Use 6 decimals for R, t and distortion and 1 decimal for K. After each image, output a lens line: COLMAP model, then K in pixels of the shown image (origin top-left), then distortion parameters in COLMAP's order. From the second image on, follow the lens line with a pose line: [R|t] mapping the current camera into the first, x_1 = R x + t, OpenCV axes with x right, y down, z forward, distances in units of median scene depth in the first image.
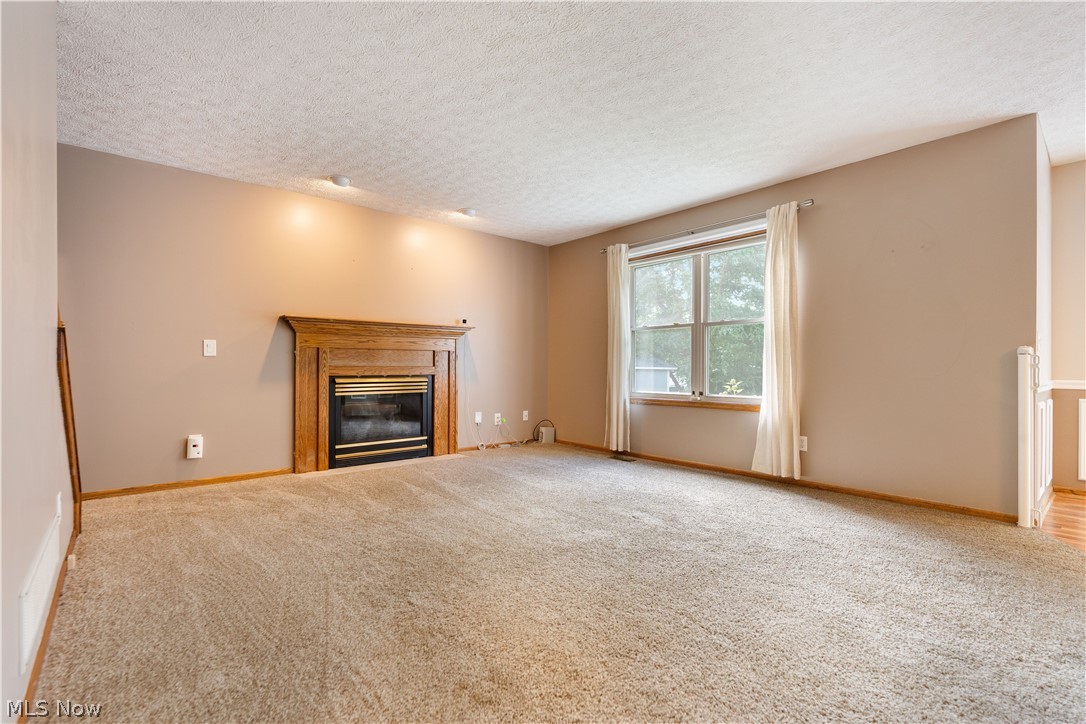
lens RADIAL K [[488.4, 0, 540.3], [0, 488.4, 364.5], [0, 0, 1]] dist [-0.001712, -0.000007]
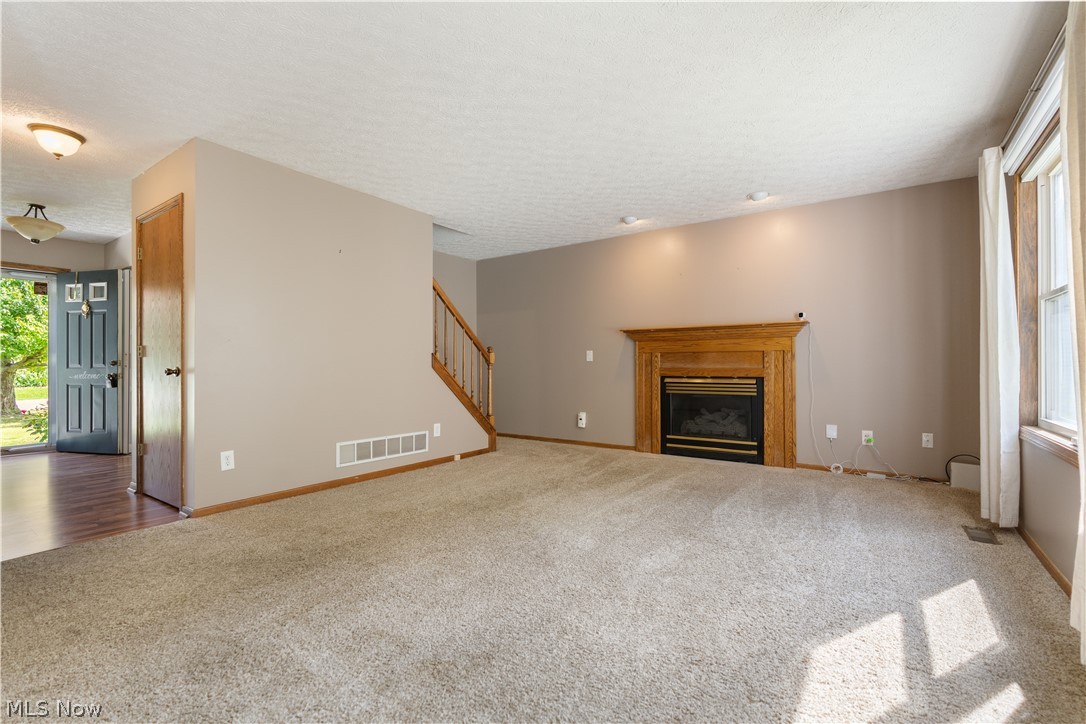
lens RADIAL K [[490.4, 0, 548.3], [0, 490.4, 362.2], [0, 0, 1]] dist [-0.002697, 0.000508]
pose [[0.255584, -0.006489, -0.966765, 0.603088], [0.009444, 0.999947, -0.004215, -0.007509], [0.966741, -0.008053, 0.255632, 0.386728]]
